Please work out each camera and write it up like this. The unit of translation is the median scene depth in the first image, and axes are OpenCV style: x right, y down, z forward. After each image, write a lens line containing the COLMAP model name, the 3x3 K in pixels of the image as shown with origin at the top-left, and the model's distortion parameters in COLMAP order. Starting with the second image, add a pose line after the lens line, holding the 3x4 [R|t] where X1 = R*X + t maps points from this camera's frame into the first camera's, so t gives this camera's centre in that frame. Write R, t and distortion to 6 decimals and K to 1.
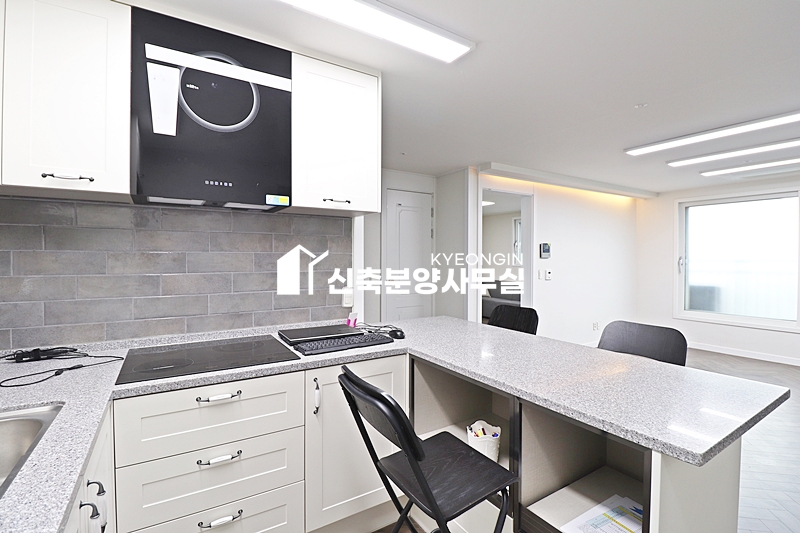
lens RADIAL K [[373.5, 0, 397.6], [0, 373.5, 261.3], [0, 0, 1]] dist [-0.001959, -0.011415]
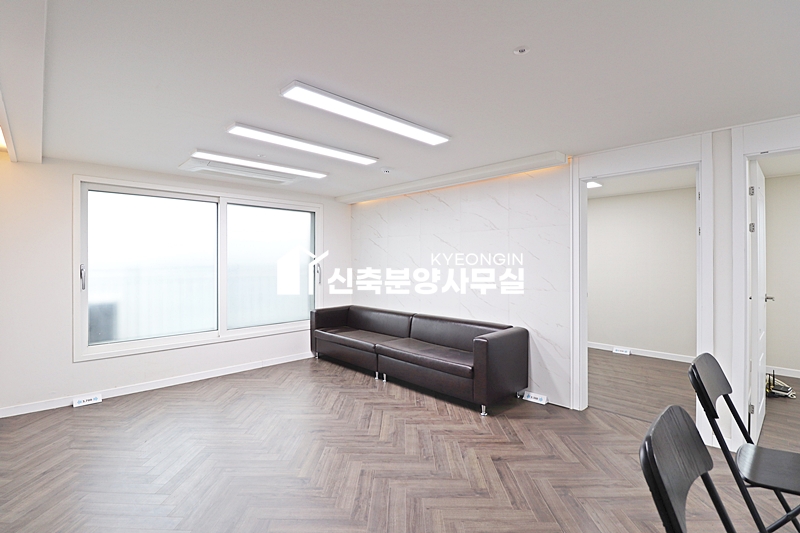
lens RADIAL K [[373.5, 0, 397.6], [0, 373.5, 261.3], [0, 0, 1]] dist [-0.001959, -0.011415]
pose [[-0.212242, -0.001790, 0.977216, 0.038026], [0.012156, 0.999916, 0.004472, -0.044306], [-0.977142, 0.012828, -0.212202, 1.741572]]
